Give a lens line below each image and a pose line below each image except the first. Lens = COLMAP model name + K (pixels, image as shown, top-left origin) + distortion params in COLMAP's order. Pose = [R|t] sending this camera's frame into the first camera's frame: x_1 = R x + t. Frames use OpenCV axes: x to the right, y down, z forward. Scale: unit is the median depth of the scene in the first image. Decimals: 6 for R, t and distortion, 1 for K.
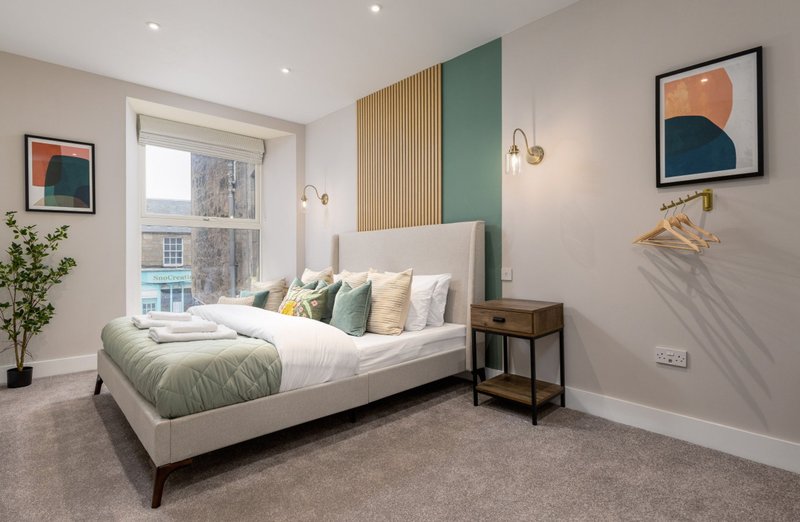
lens RADIAL K [[411.5, 0, 400.0], [0, 411.5, 261.0], [0, 0, 1]] dist [-0.000083, -0.000083]
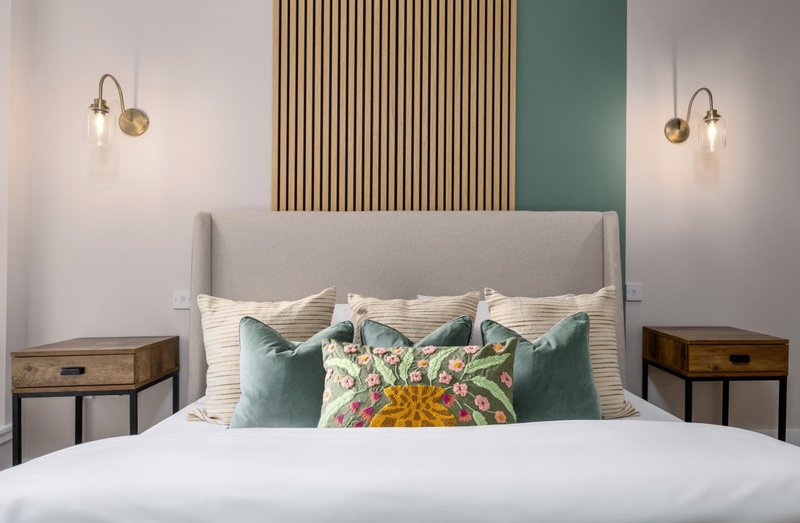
lens RADIAL K [[535.2, 0, 400.0], [0, 535.2, 261.5], [0, 0, 1]] dist [0.003224, 0.001113]
pose [[0.613603, 0.014154, 0.789488, -0.681710], [0.007314, 0.999695, -0.023607, -0.001035], [-0.789581, 0.020260, 0.613312, 0.751043]]
